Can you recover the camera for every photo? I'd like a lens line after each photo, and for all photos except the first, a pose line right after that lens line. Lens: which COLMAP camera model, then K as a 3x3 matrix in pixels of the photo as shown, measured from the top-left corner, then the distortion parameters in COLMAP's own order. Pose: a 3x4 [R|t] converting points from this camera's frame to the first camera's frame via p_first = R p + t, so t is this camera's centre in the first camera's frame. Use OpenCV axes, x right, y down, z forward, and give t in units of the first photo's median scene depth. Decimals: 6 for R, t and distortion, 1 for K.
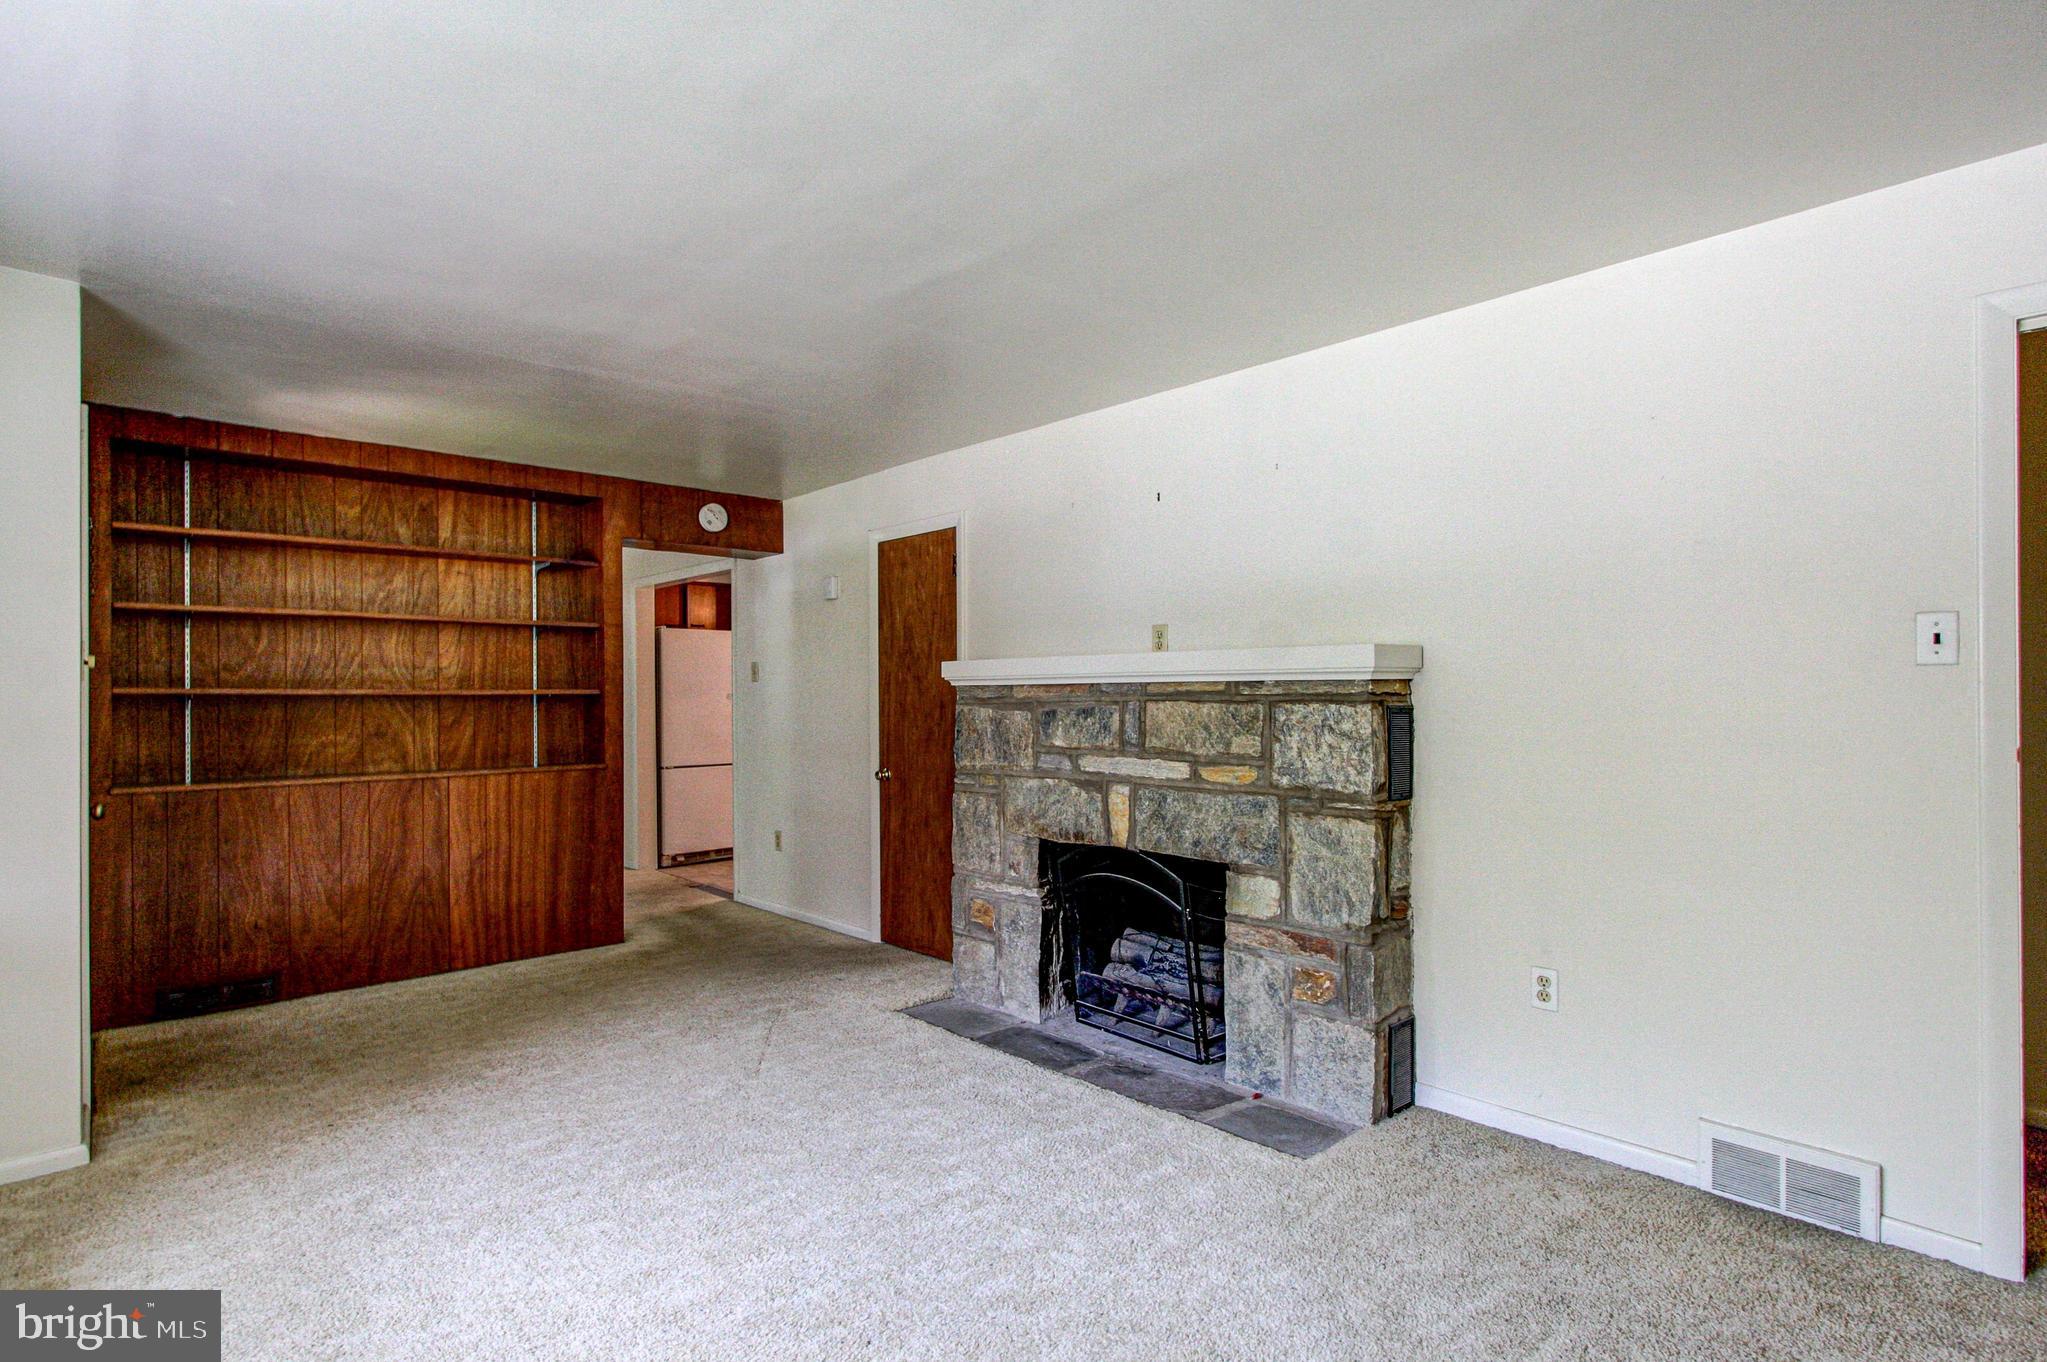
lens RADIAL K [[1023.3, 0, 1023.7], [0, 1023.3, 694.7], [0, 0, 1]] dist [-0.019820, 0.010348]
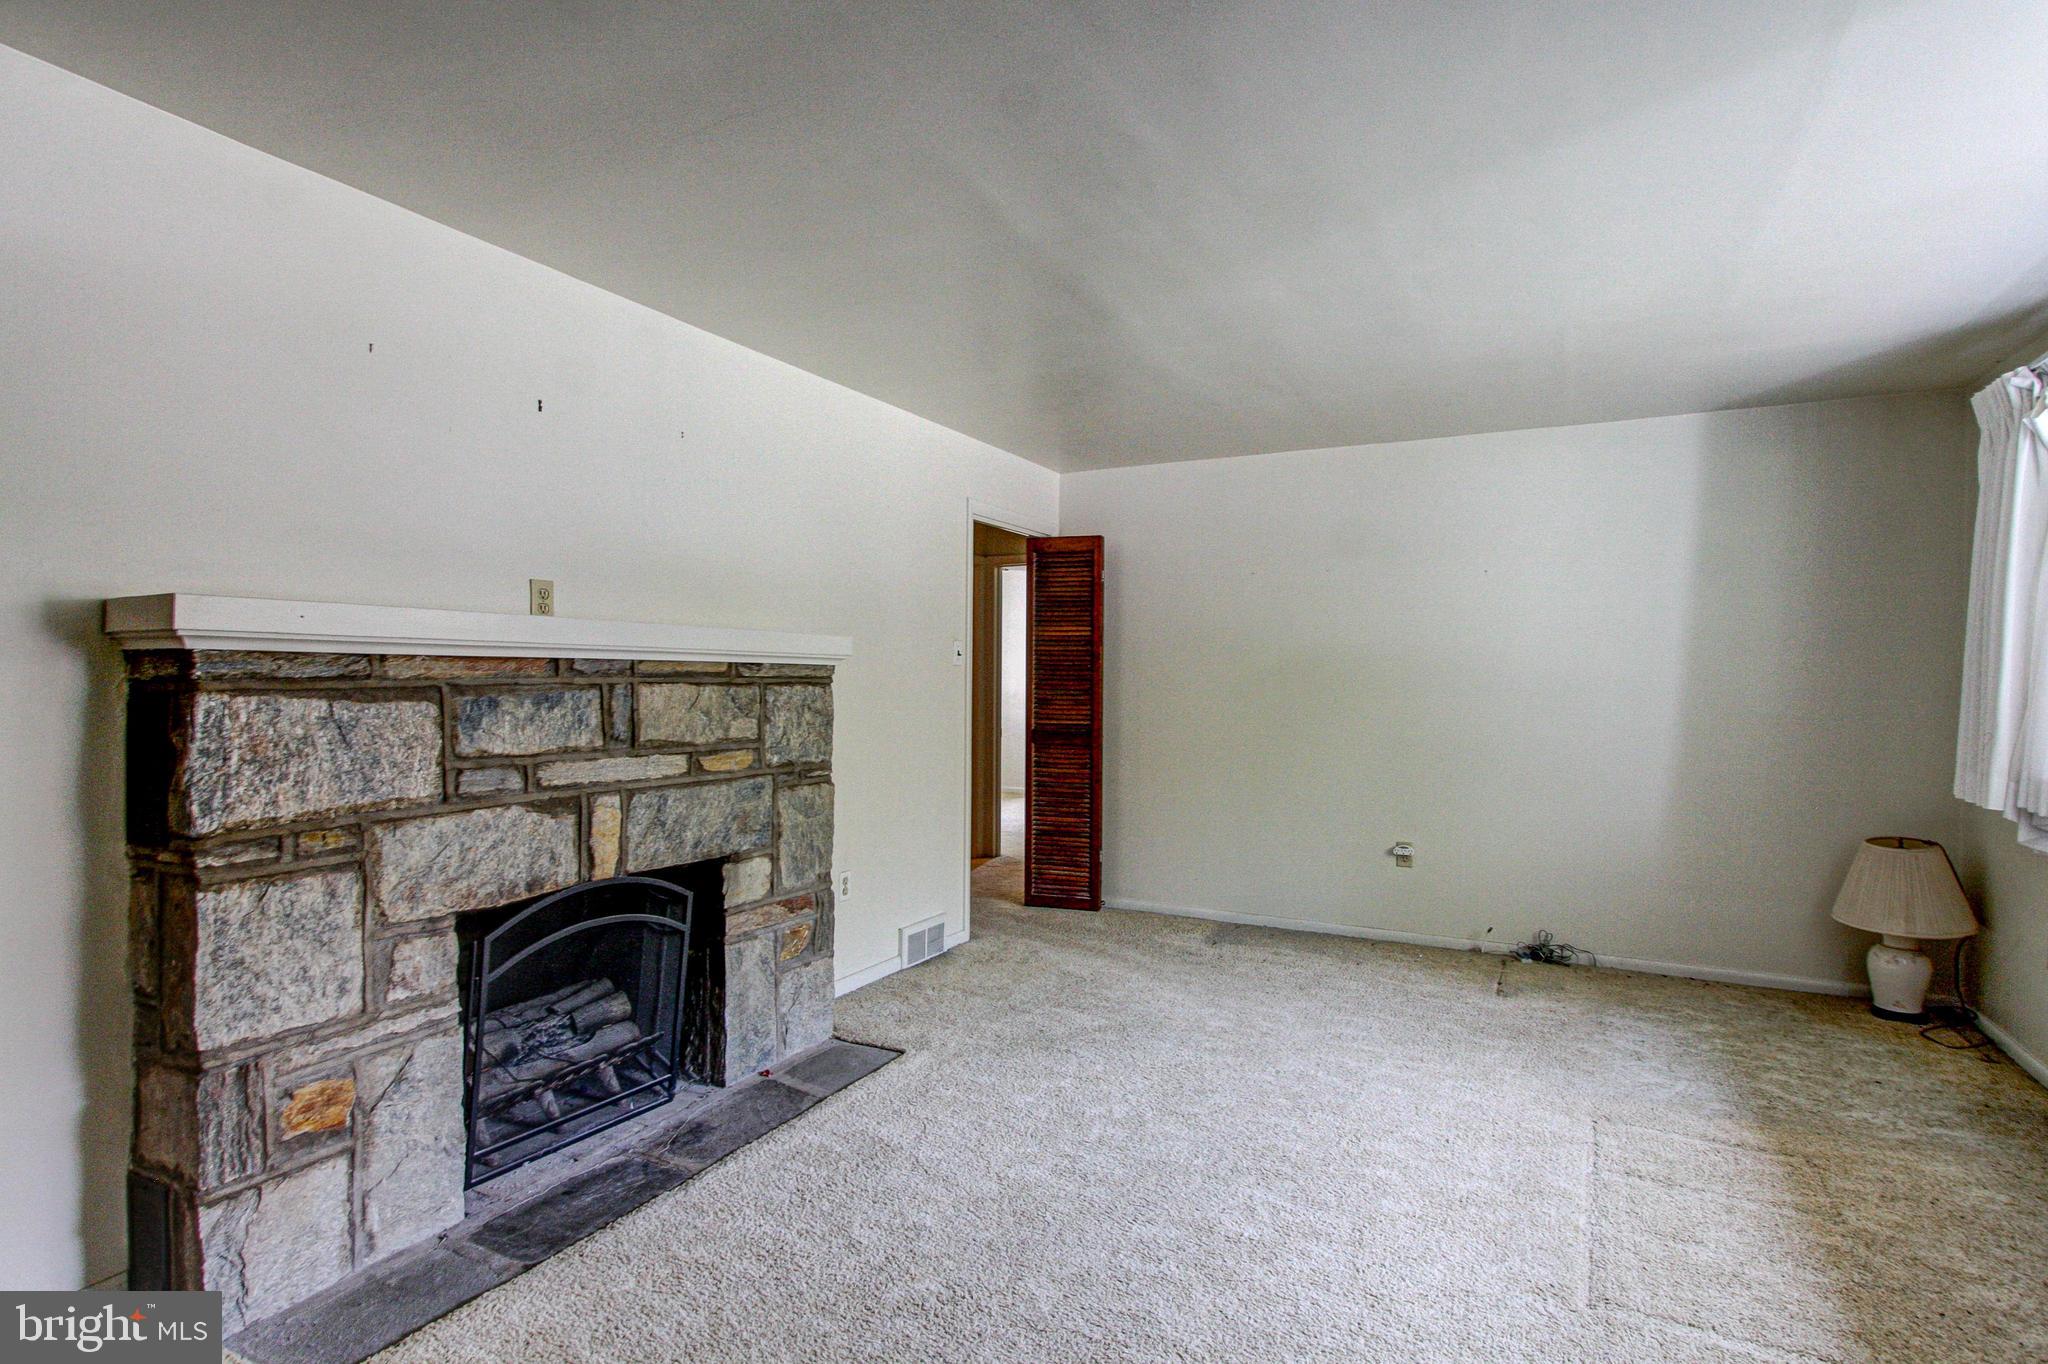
lens RADIAL K [[1023.8, 0, 1024.2], [0, 1023.8, 695.7], [0, 0, 1]] dist [-0.019820, 0.010348]
pose [[-0.325647, -0.012639, 0.945407, -0.662594], [-0.005896, 0.999918, 0.011337, 0.004594], [-0.945473, -0.001882, -0.325695, 0.891960]]
